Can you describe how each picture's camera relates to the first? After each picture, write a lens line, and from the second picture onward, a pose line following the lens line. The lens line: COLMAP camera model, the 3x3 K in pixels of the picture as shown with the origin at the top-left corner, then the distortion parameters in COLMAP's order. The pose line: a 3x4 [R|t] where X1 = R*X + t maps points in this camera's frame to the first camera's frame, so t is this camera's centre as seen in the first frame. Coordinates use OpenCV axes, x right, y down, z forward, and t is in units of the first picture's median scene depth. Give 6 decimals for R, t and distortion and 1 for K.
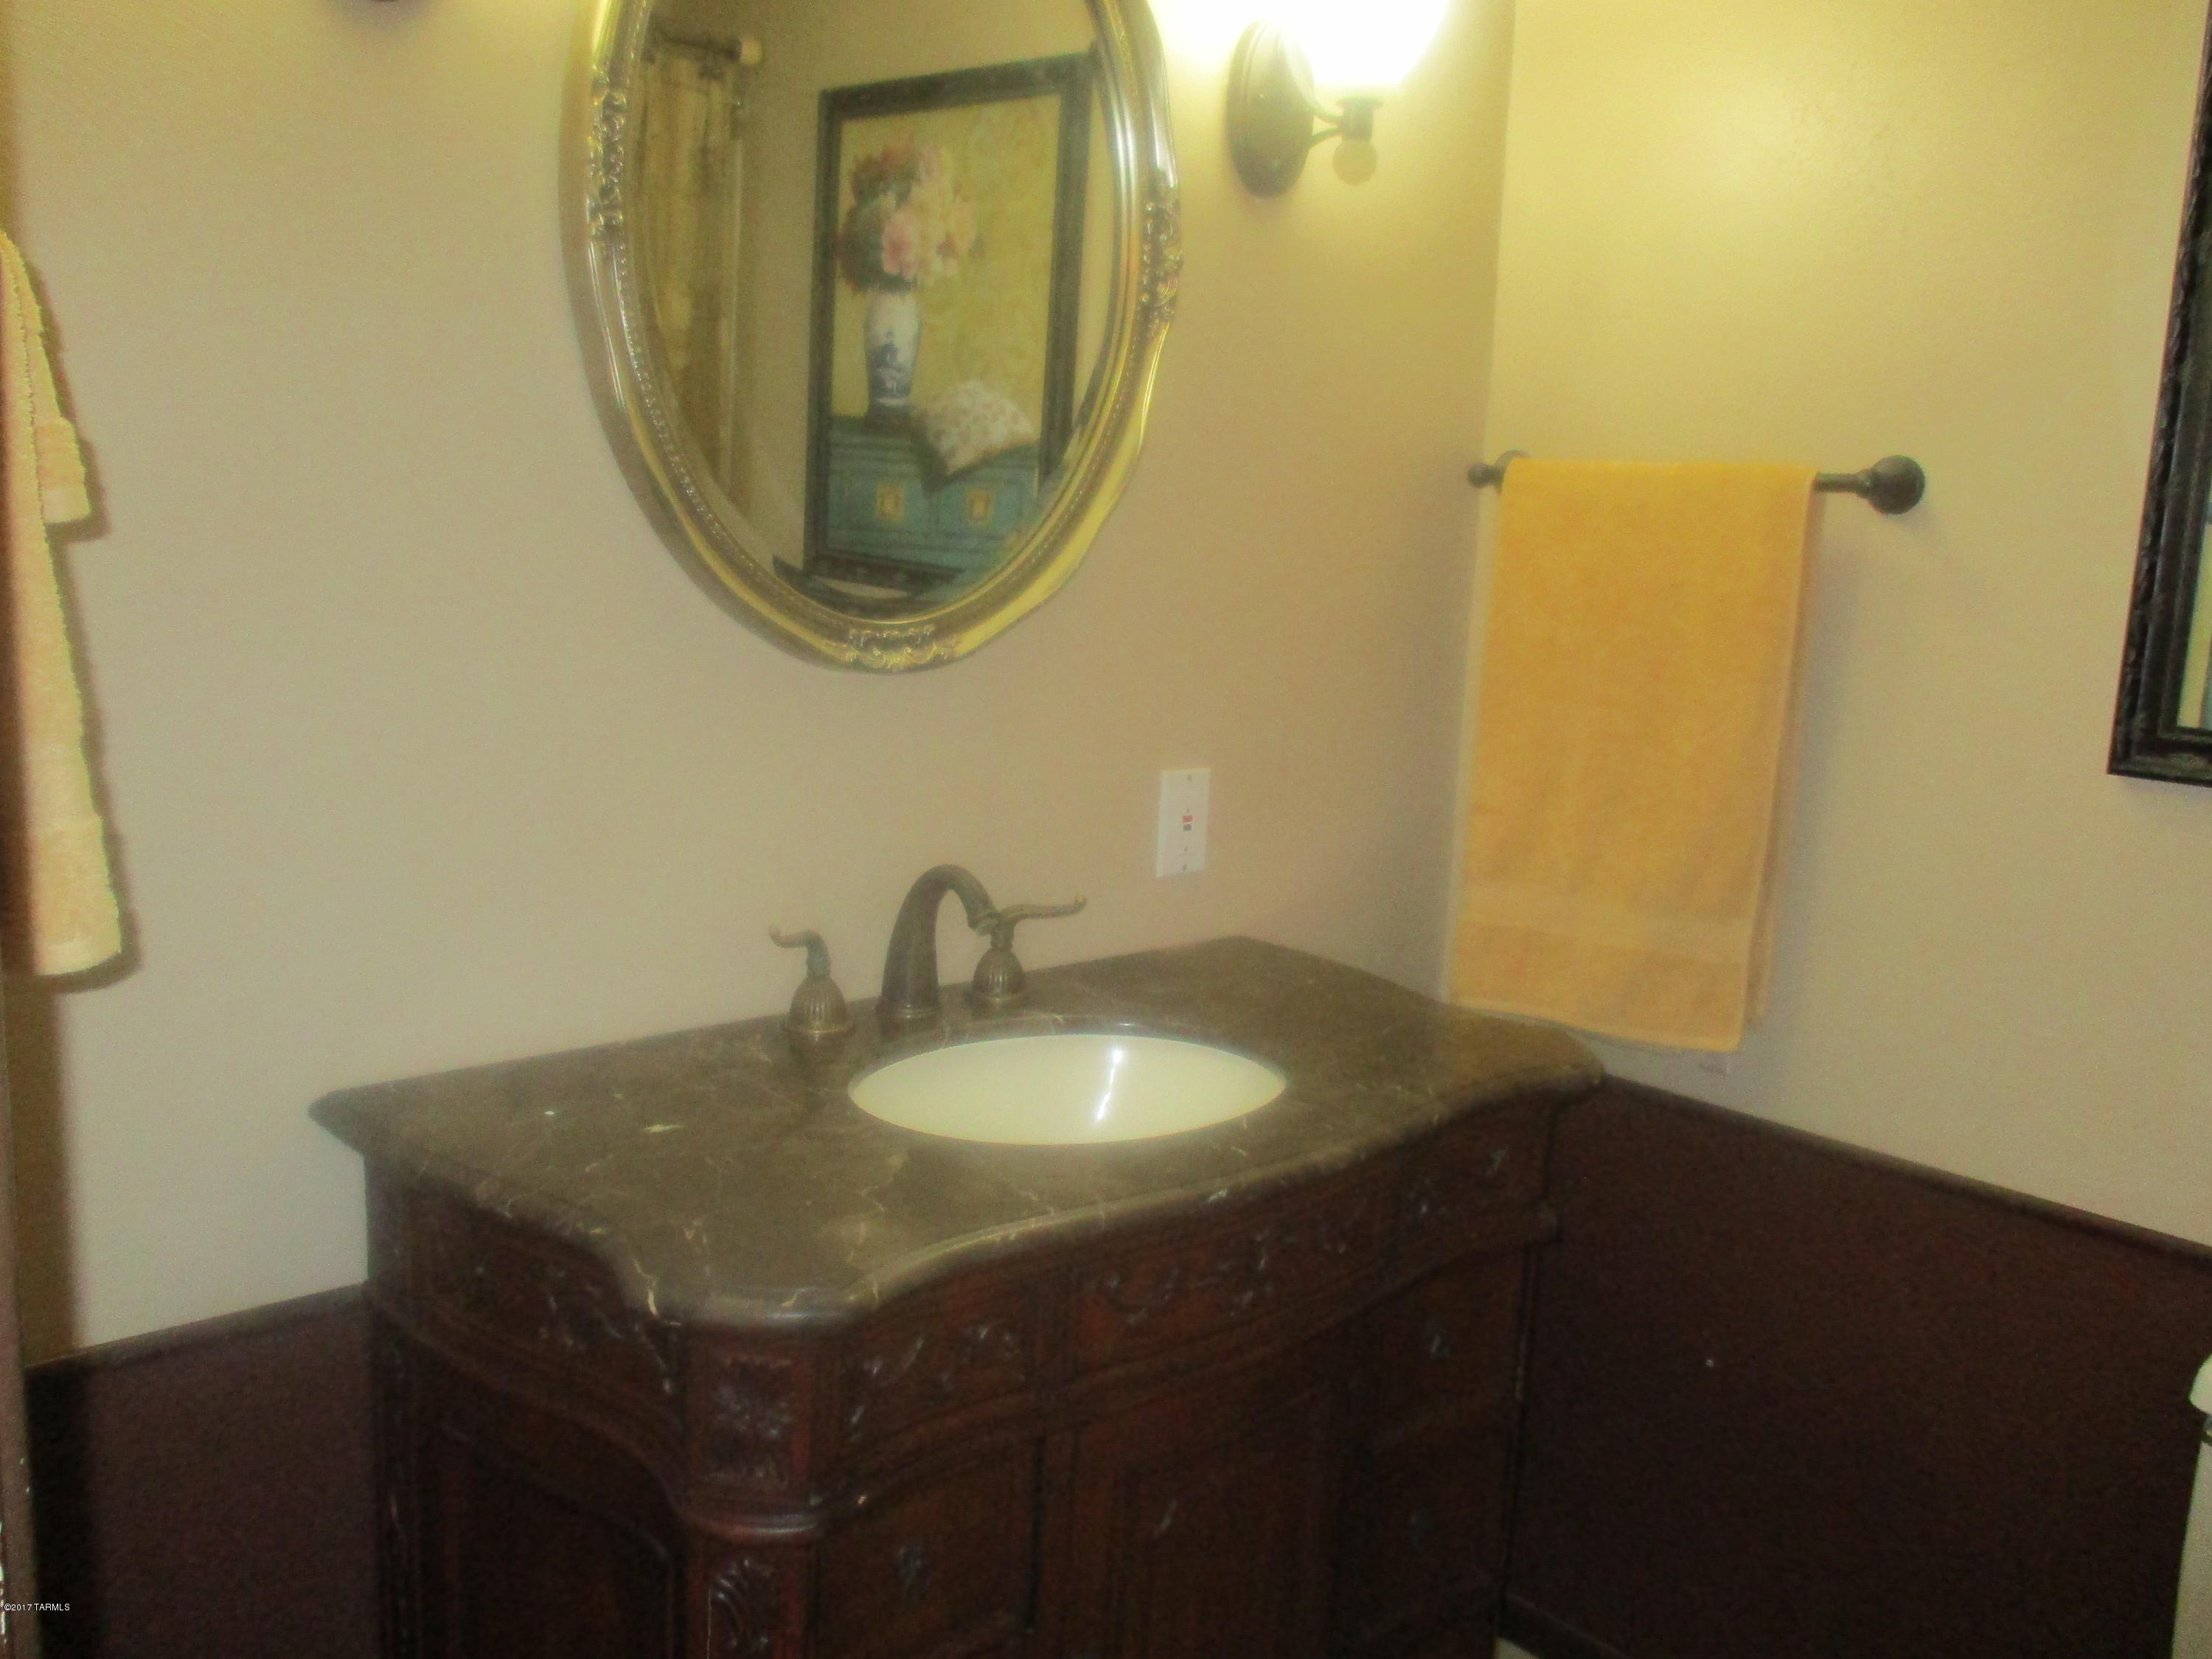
lens RADIAL K [[1837.1, 0, 1113.3], [0, 1837.1, 841.9], [0, 0, 1]] dist [-0.035359, 0.007611]
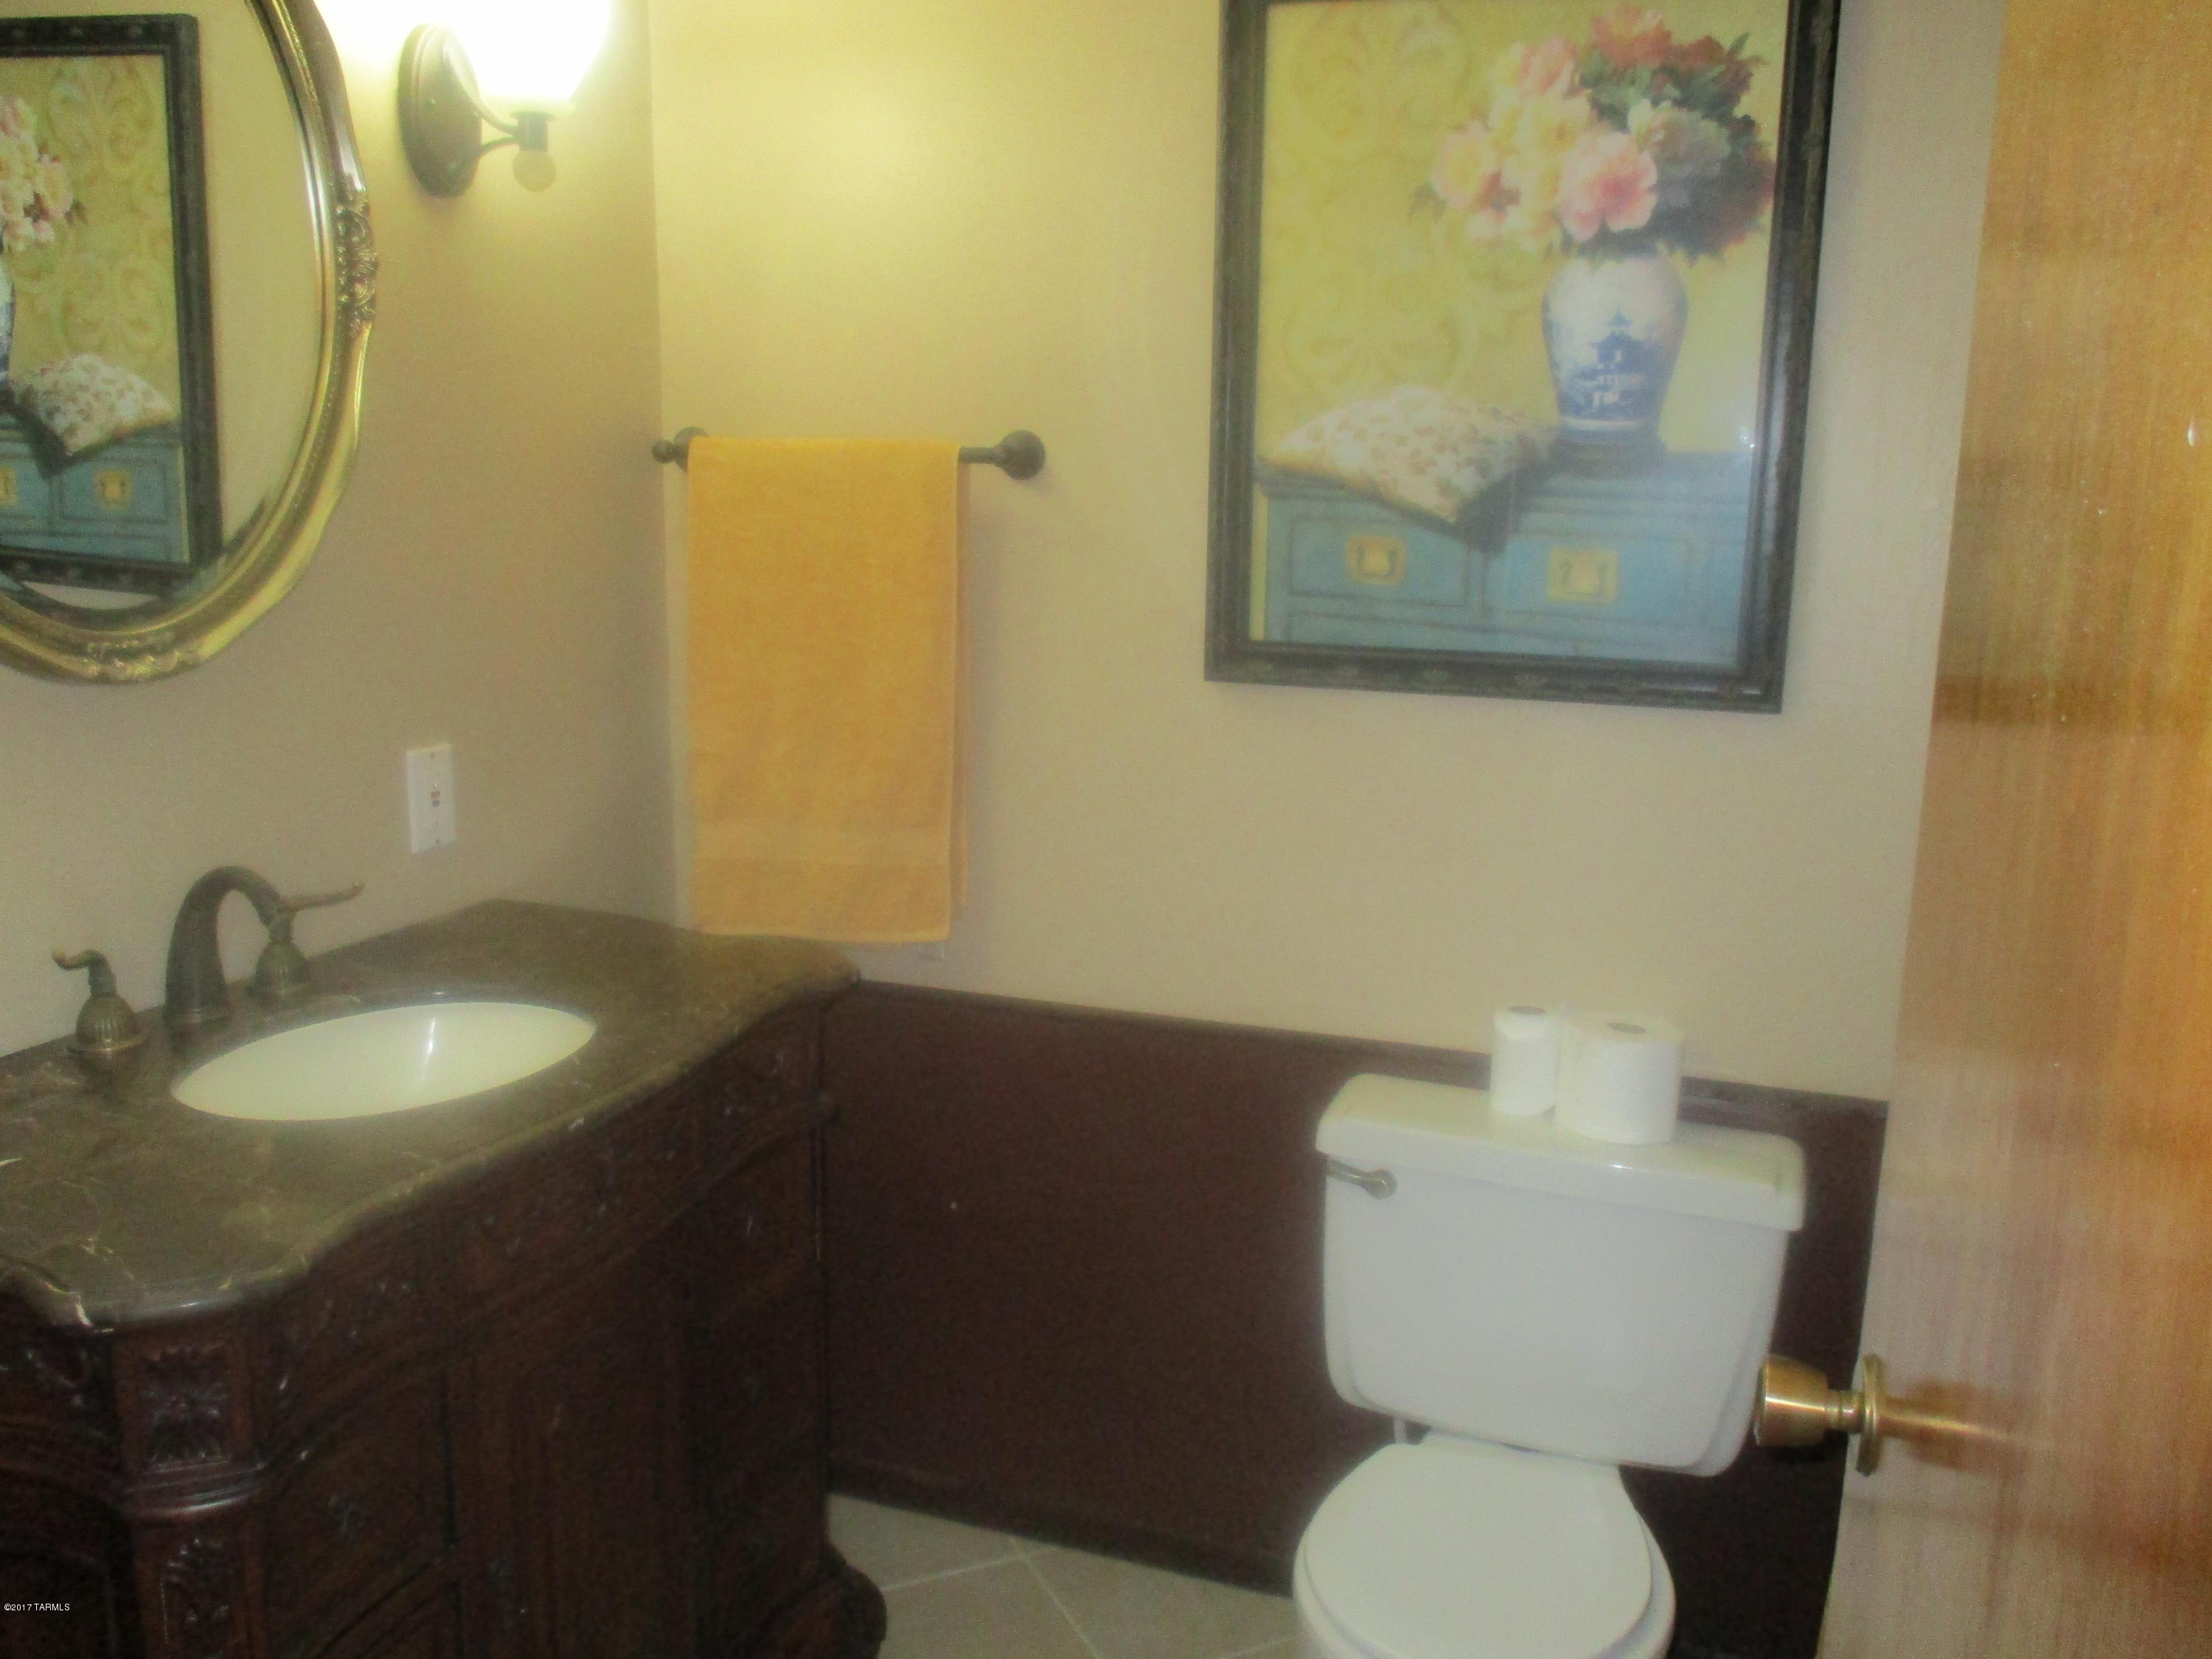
lens RADIAL K [[1837.1, 0, 1102.5], [0, 1837.1, 823.5], [0, 0, 1]] dist [-0.035359, 0.007611]
pose [[0.887628, -0.116083, 0.445692, -0.103645], [0.103345, 0.993239, 0.052874, -0.014055], [-0.448816, -0.000873, 0.893624, -0.120279]]
